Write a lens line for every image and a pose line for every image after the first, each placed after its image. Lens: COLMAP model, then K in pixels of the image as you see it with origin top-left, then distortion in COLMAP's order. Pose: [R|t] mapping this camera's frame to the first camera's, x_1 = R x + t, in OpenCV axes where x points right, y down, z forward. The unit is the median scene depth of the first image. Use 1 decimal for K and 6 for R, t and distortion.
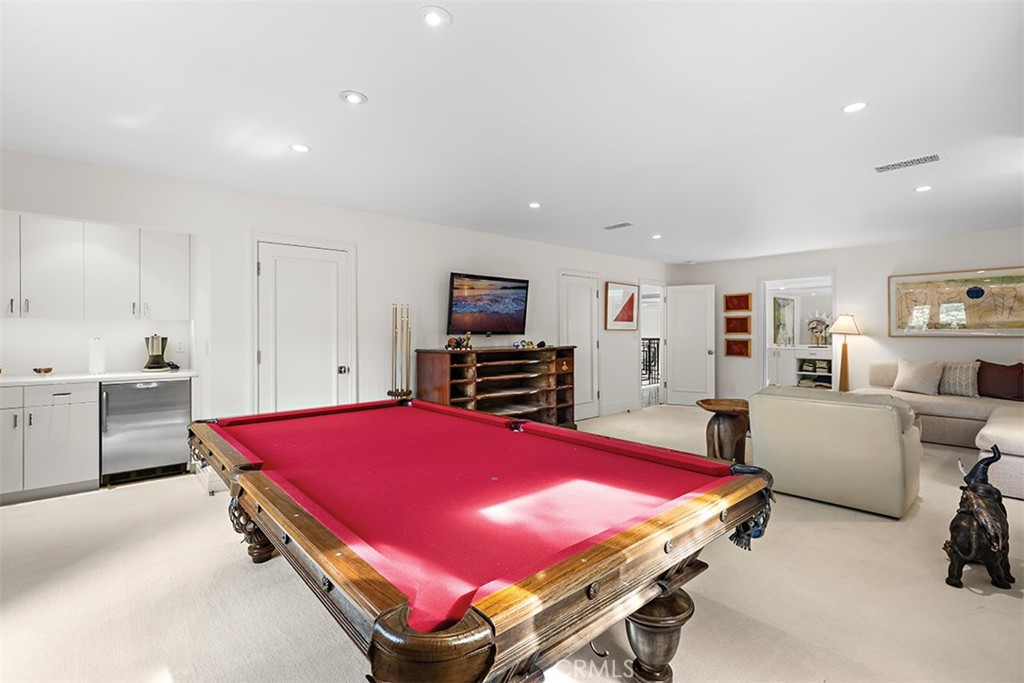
lens RADIAL K [[469.4, 0, 511.7], [0, 469.4, 335.1], [0, 0, 1]] dist [0.001256, 0.000099]
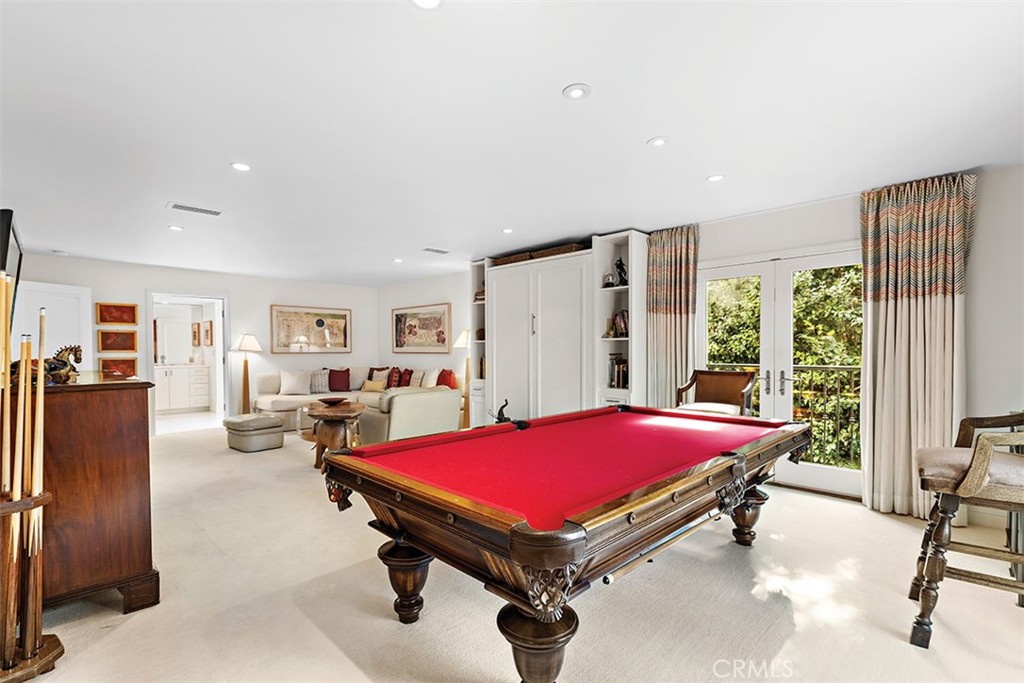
lens RADIAL K [[469.4, 0, 511.9], [0, 469.4, 347.9], [0, 0, 1]] dist [0.001256, 0.000099]
pose [[-0.069854, 0.004611, 0.997547, -0.470919], [0.007364, 0.999964, -0.004106, -0.000935], [-0.997530, 0.007059, -0.069885, 0.437277]]
